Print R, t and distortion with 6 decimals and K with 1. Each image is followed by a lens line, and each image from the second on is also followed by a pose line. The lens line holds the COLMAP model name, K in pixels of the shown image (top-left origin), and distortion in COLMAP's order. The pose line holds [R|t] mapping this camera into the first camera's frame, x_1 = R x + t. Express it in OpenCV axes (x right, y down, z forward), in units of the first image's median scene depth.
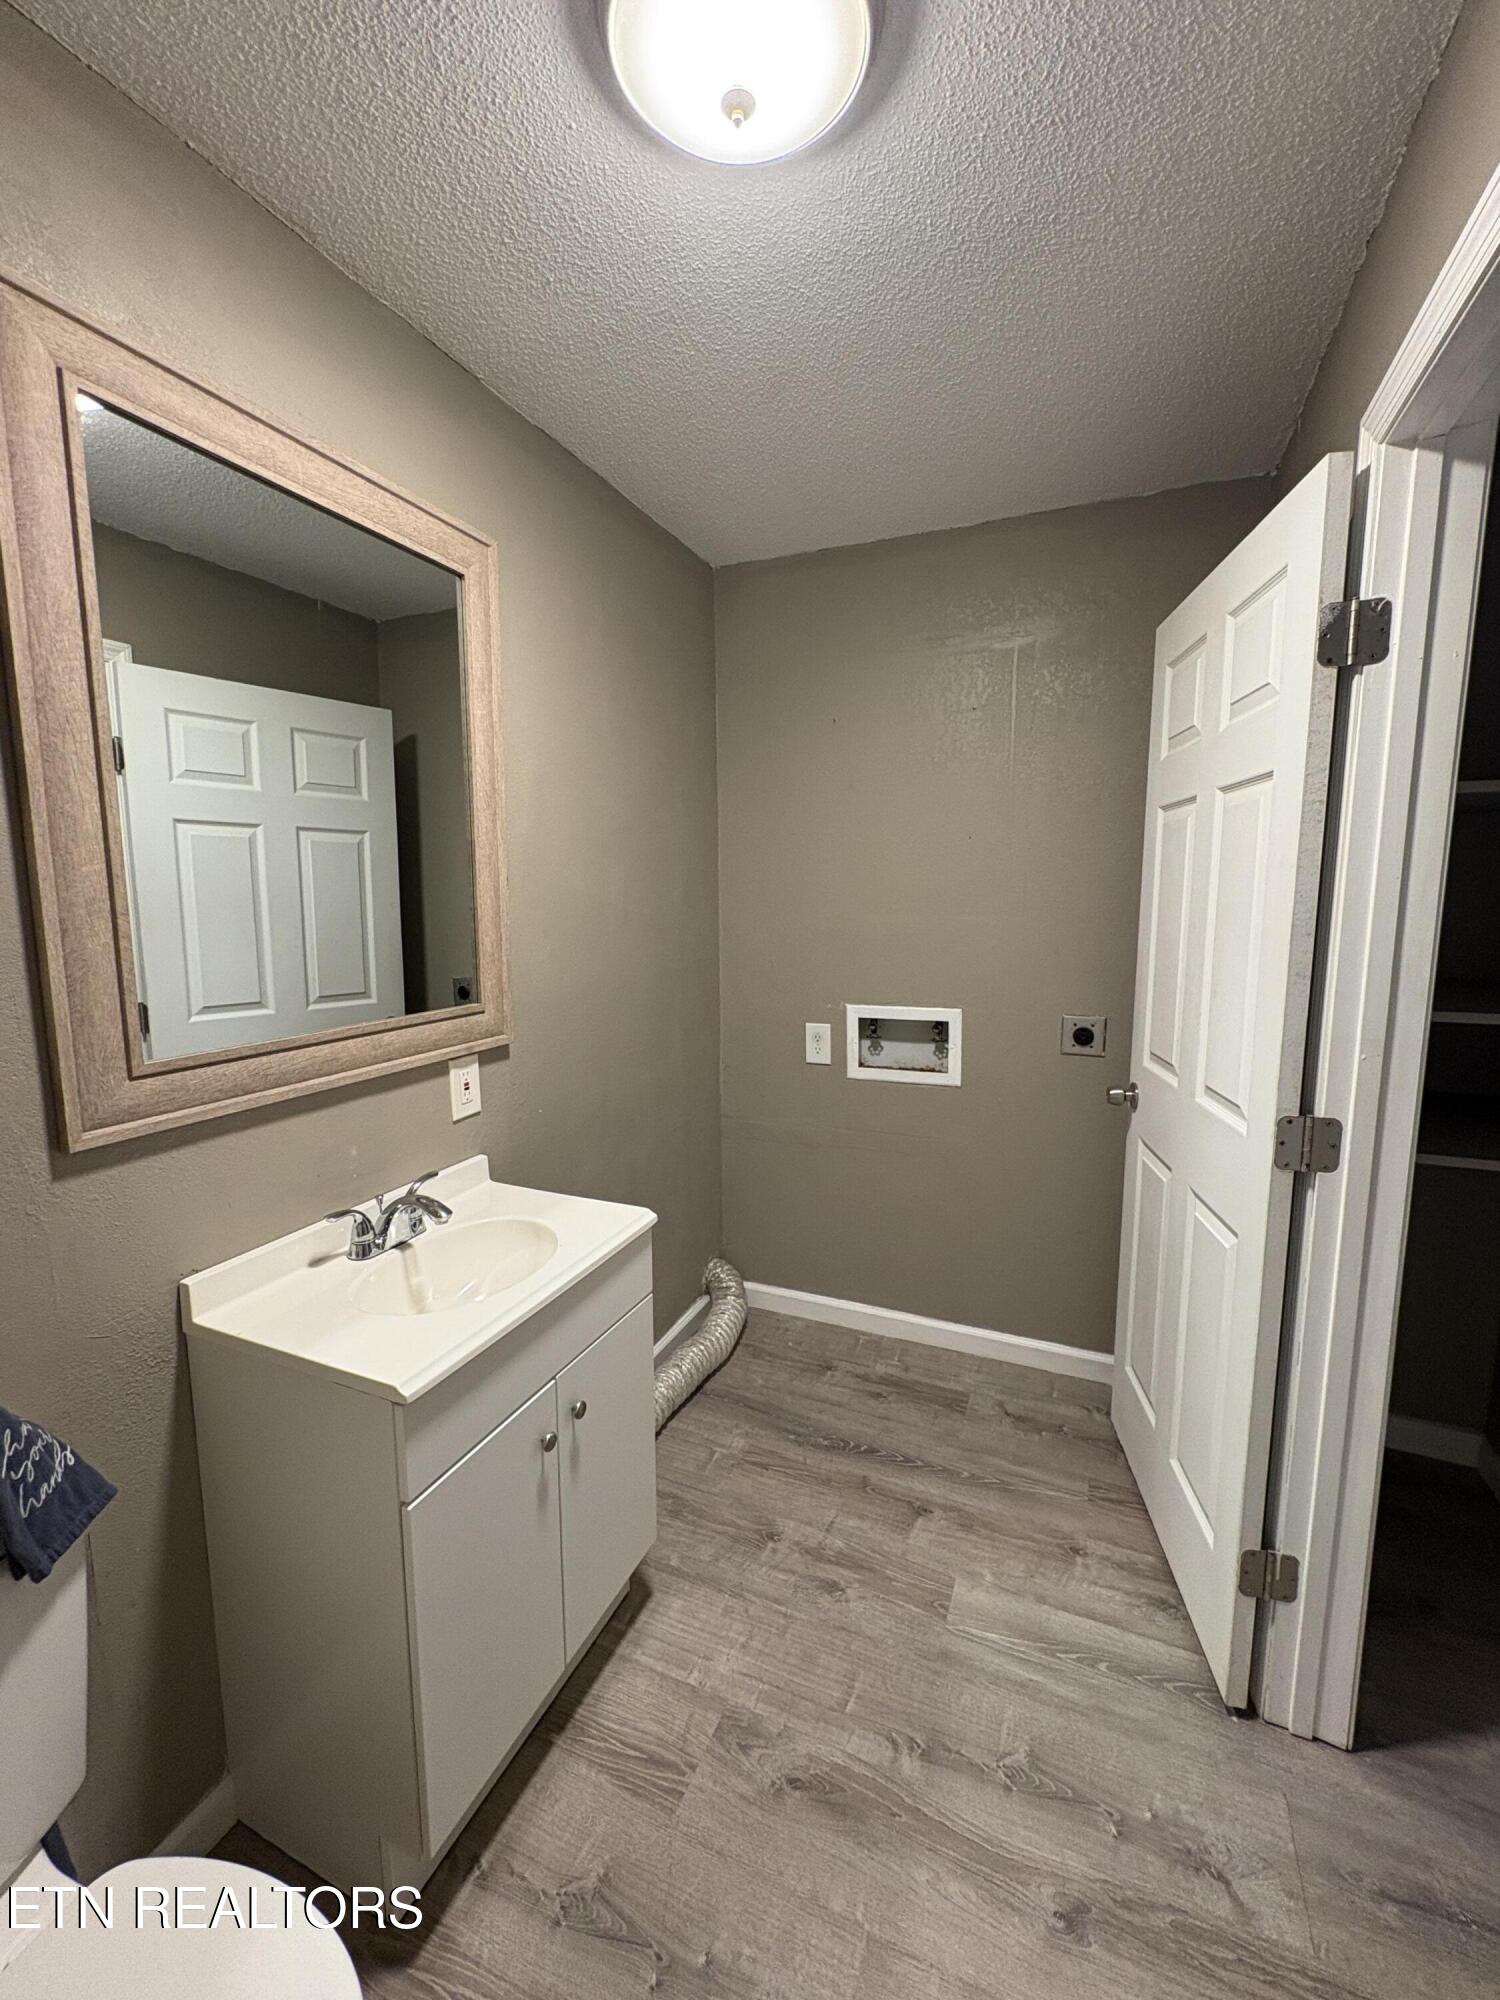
lens RADIAL K [[806.2, 0, 750.0], [0, 806.2, 1000.0], [0, 0, 1]] dist [0.000523, 0.000095]
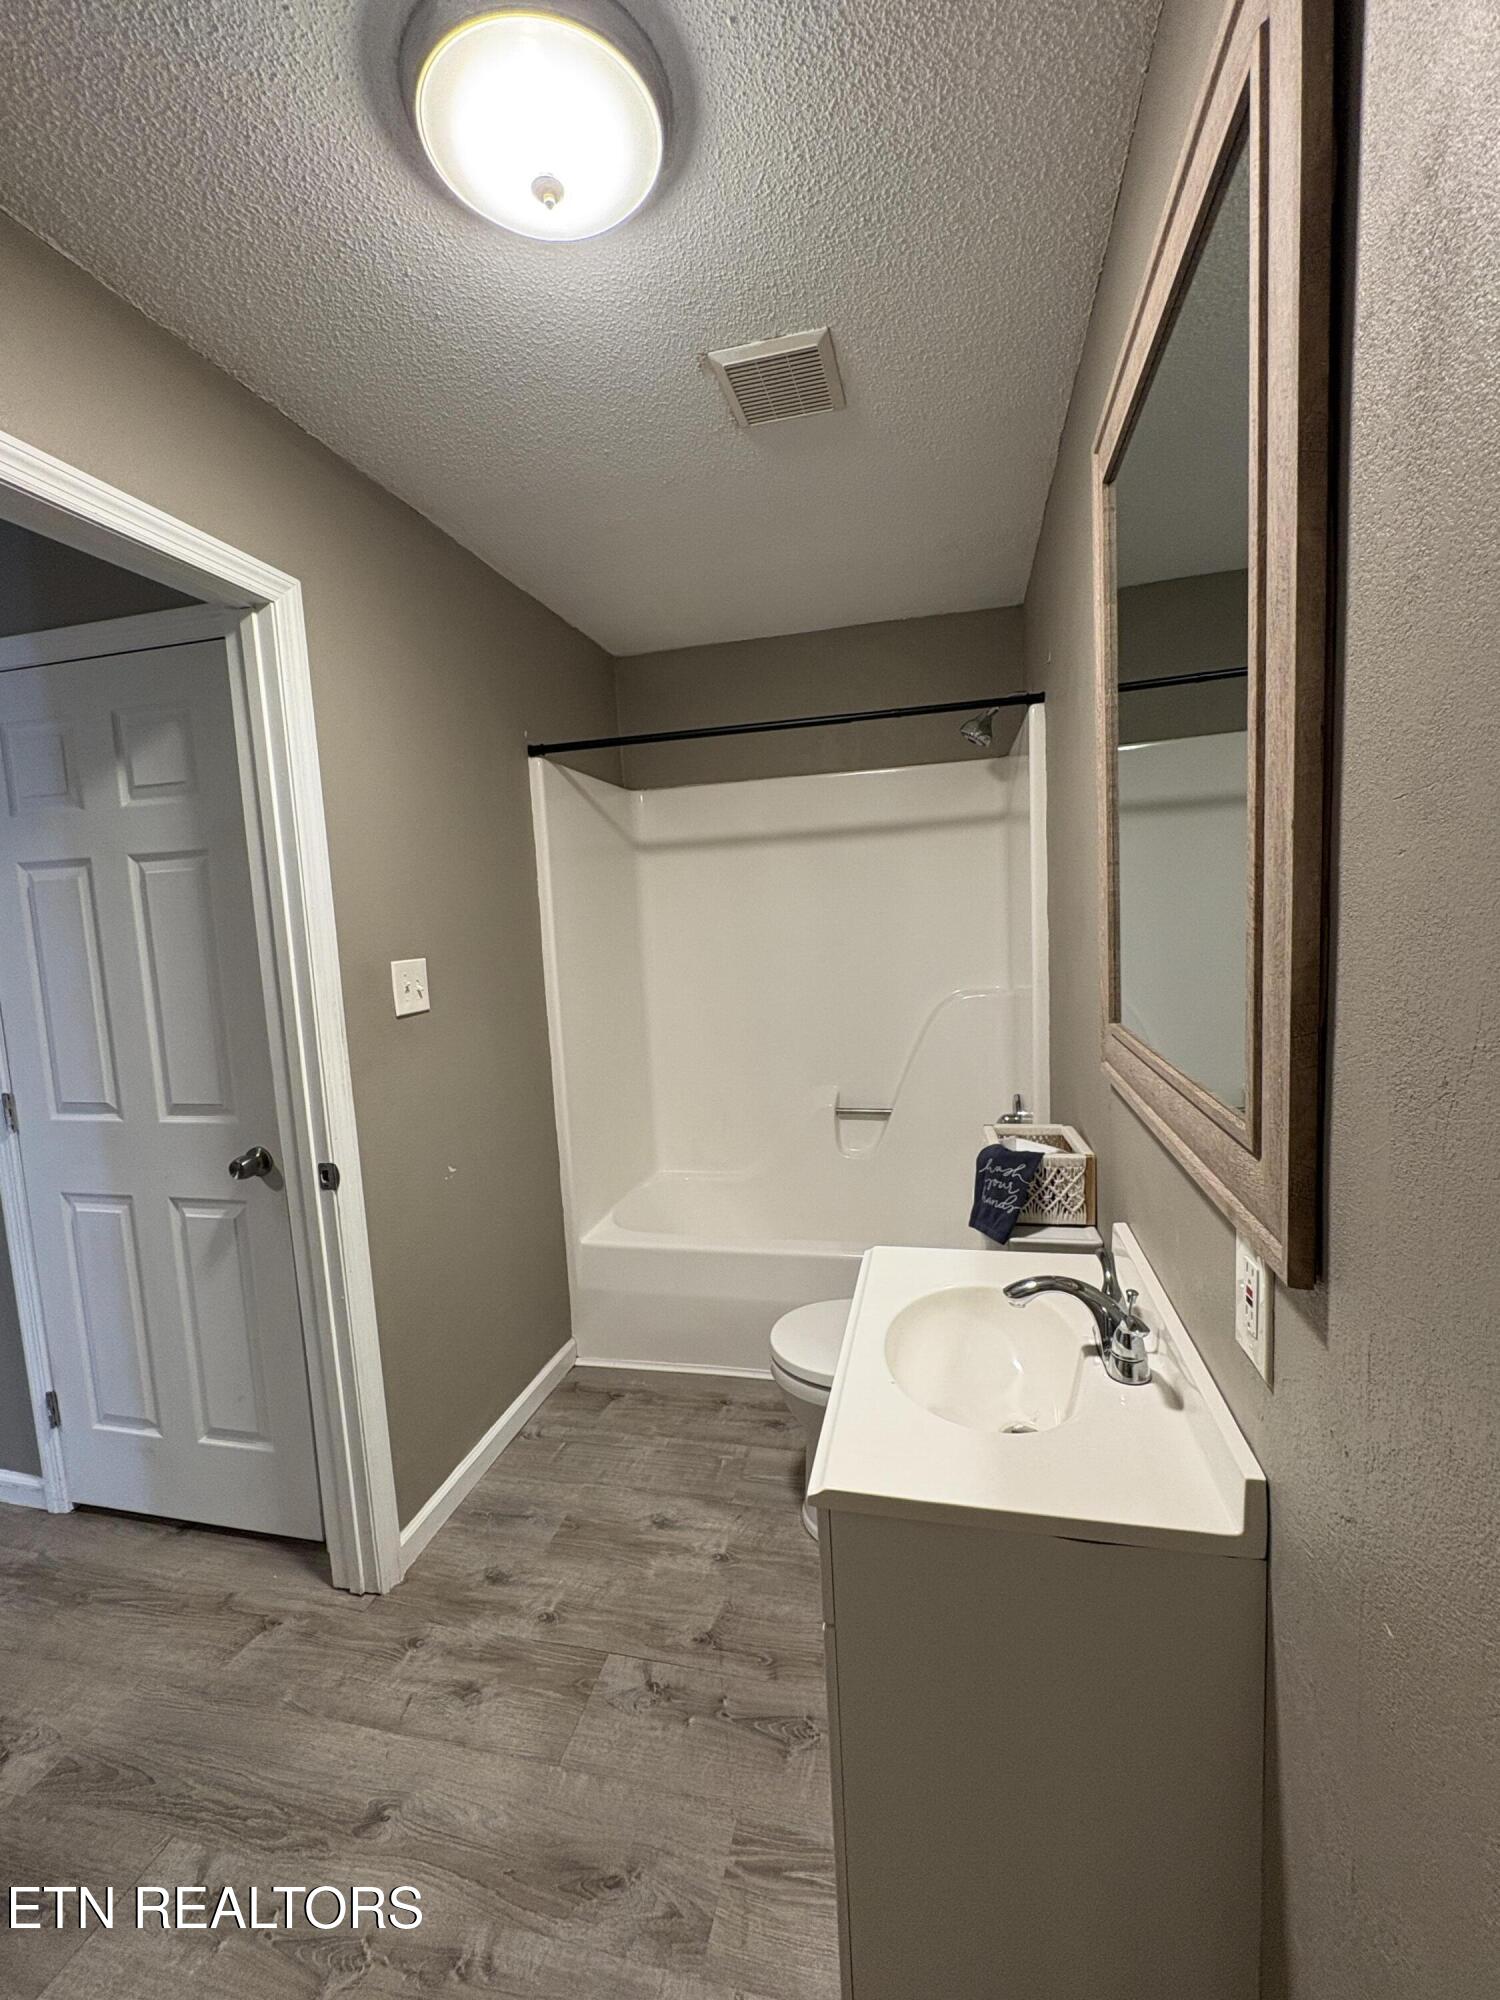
lens RADIAL K [[817.1, 0, 750.0], [0, 817.1, 1000.0], [0, 0, 1]] dist [0.001146, 0.000330]
pose [[-0.983160, 0.072827, -0.167610, -0.014973], [0.033544, 0.973497, 0.226226, -0.244032], [0.179643, 0.216794, -0.959546, 2.009428]]
